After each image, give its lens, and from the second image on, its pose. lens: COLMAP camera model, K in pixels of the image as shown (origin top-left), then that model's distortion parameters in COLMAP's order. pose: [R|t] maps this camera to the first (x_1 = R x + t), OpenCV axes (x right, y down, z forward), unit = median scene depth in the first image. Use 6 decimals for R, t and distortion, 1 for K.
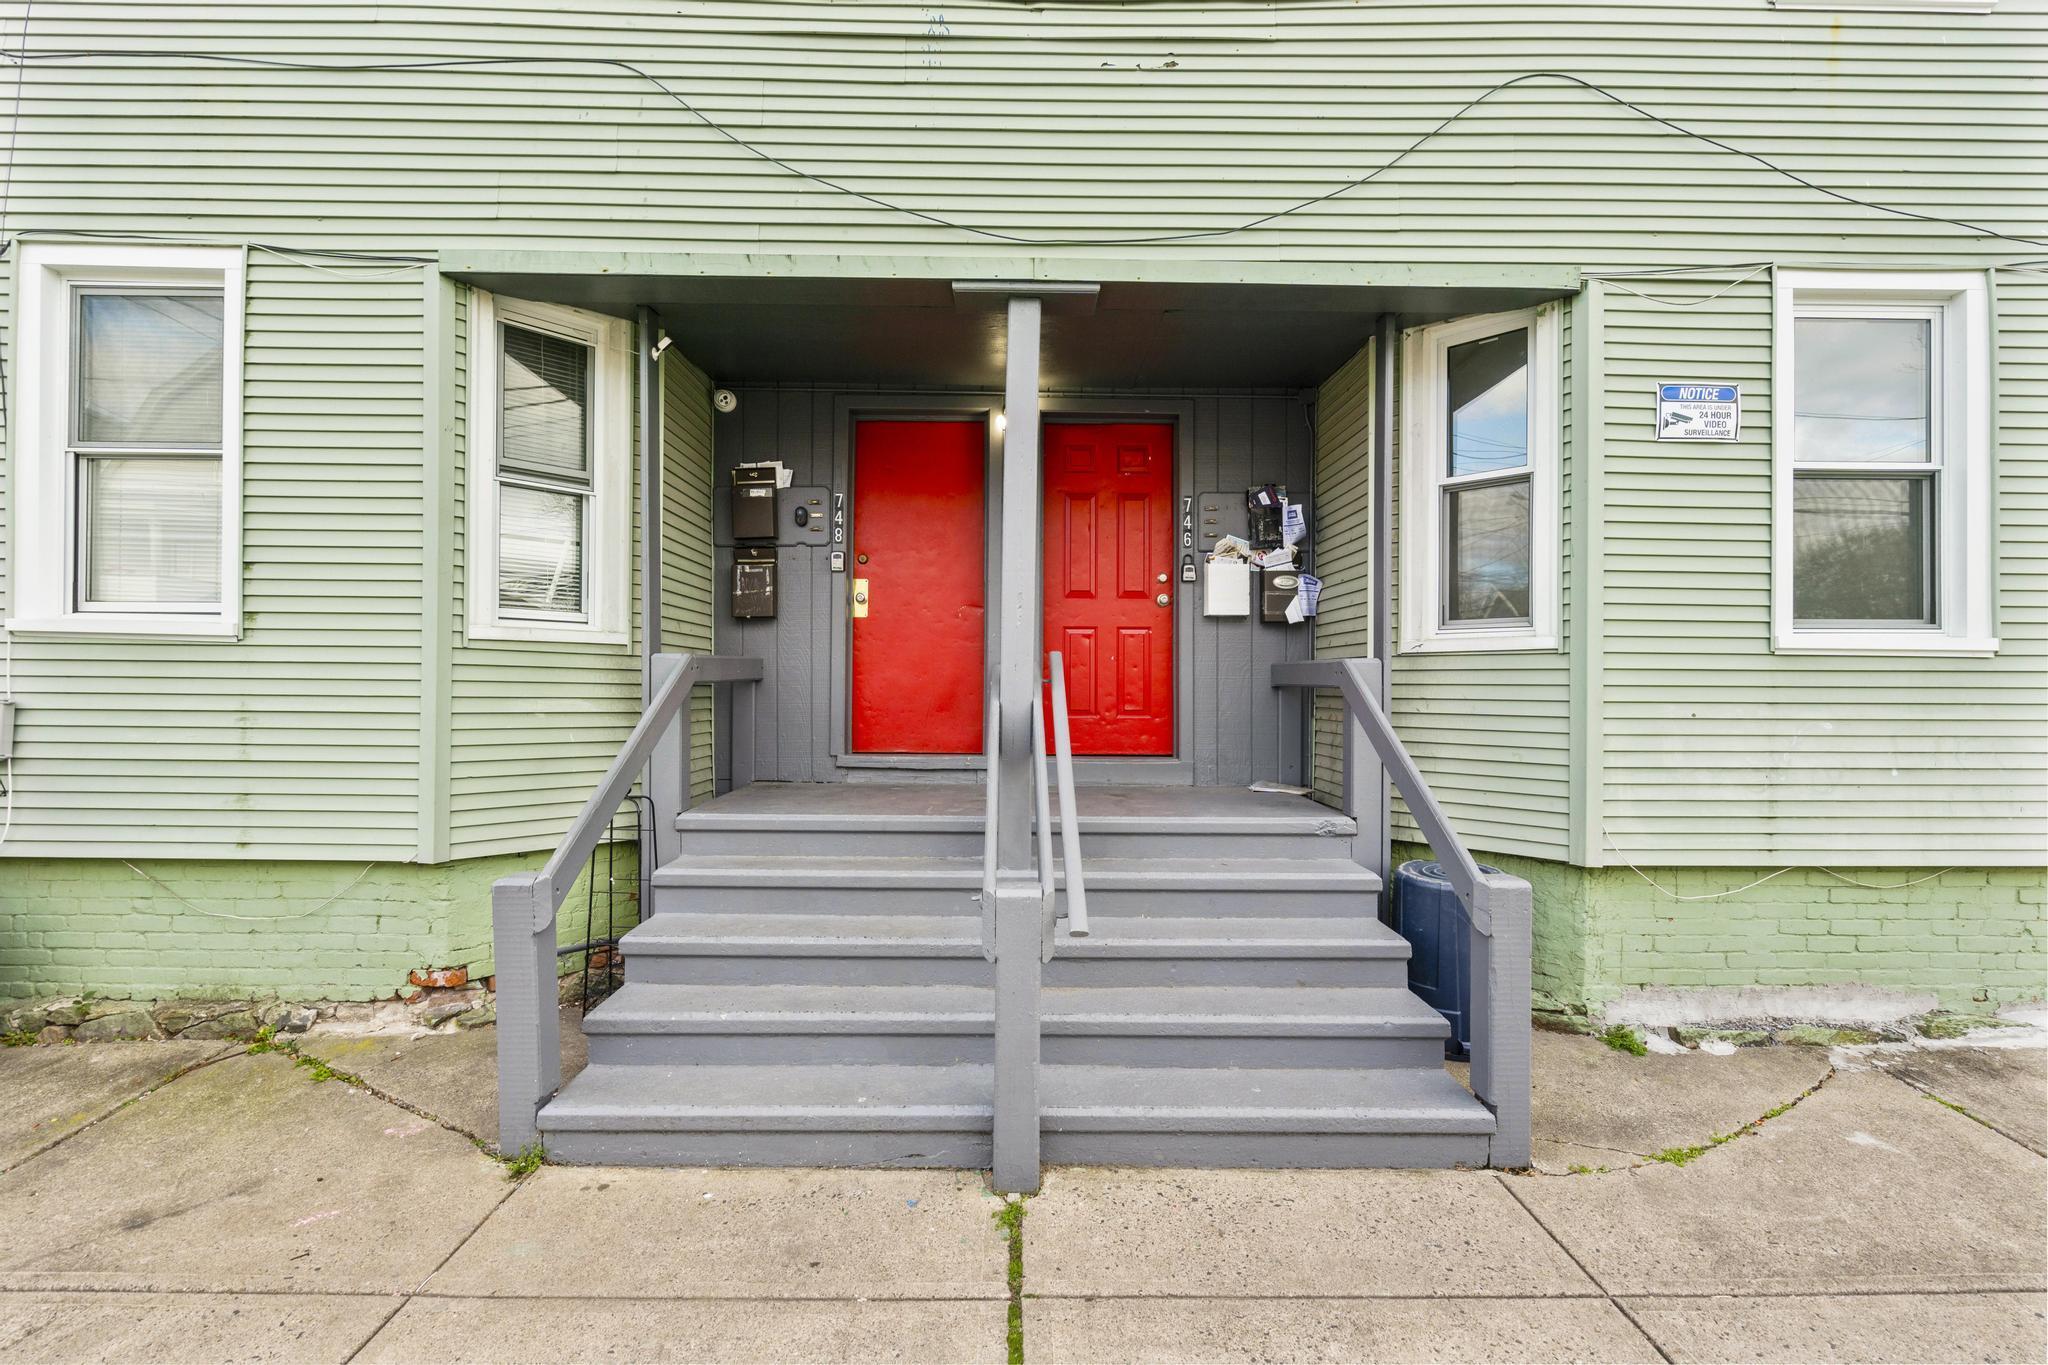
lens RADIAL K [[910.0, 0, 1024.9], [0, 910.0, 689.8], [0, 0, 1]] dist [-0.012071, 0.004600]
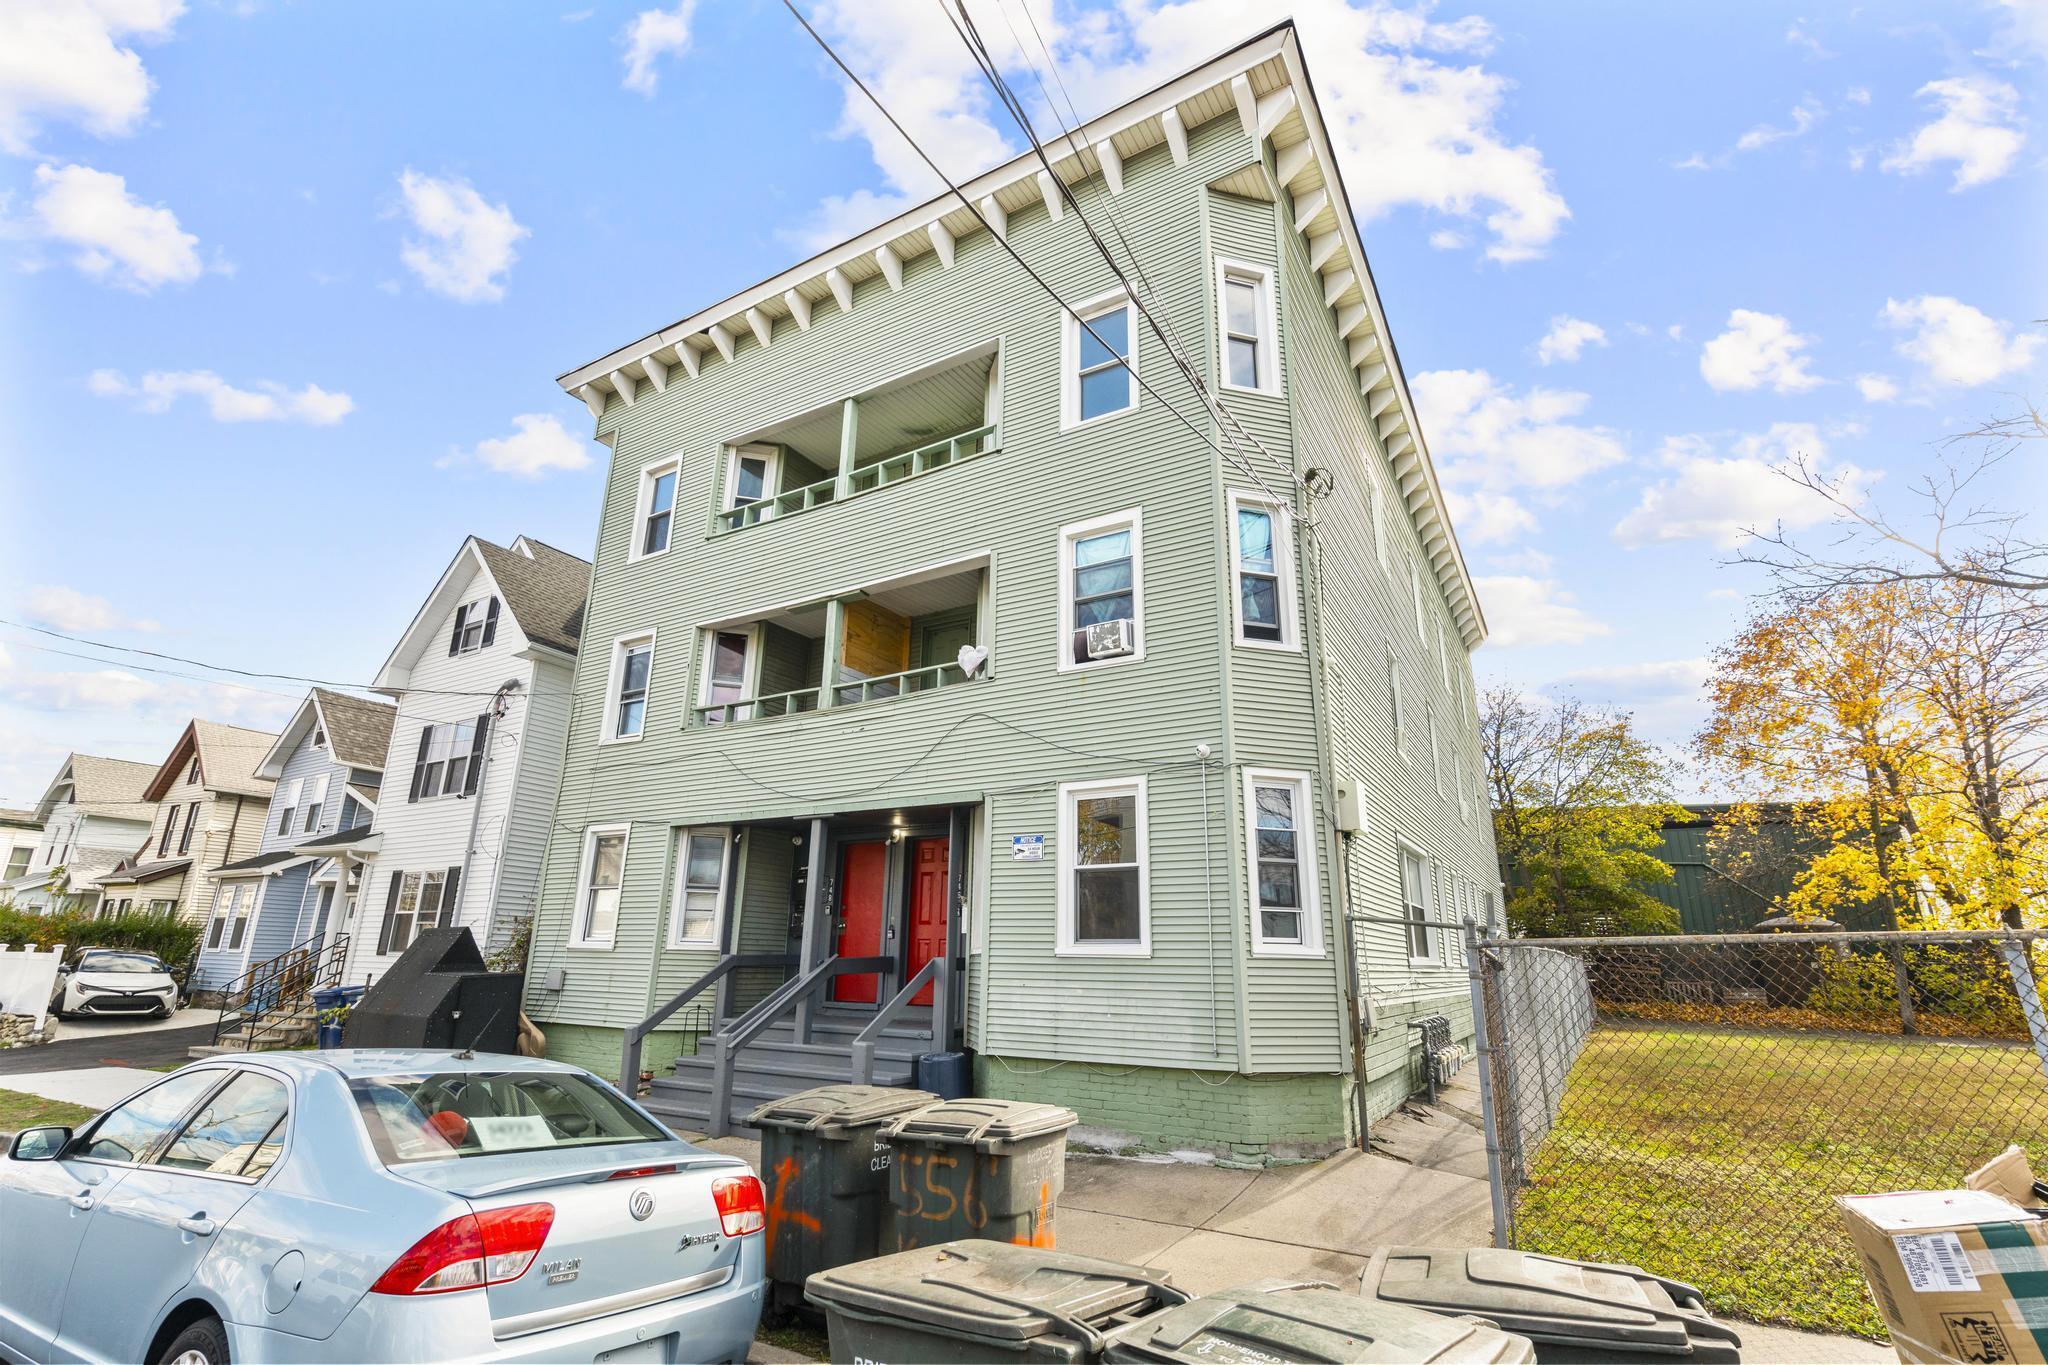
lens RADIAL K [[910.0, 0, 1024.9], [0, 910.0, 689.8], [0, 0, 1]] dist [-0.012071, 0.004600]
pose [[0.858308, -0.143634, -0.492623, 1.938361], [-0.008807, 0.955760, -0.294015, -0.008785], [0.513060, 0.256694, 0.819072, -1.013542]]
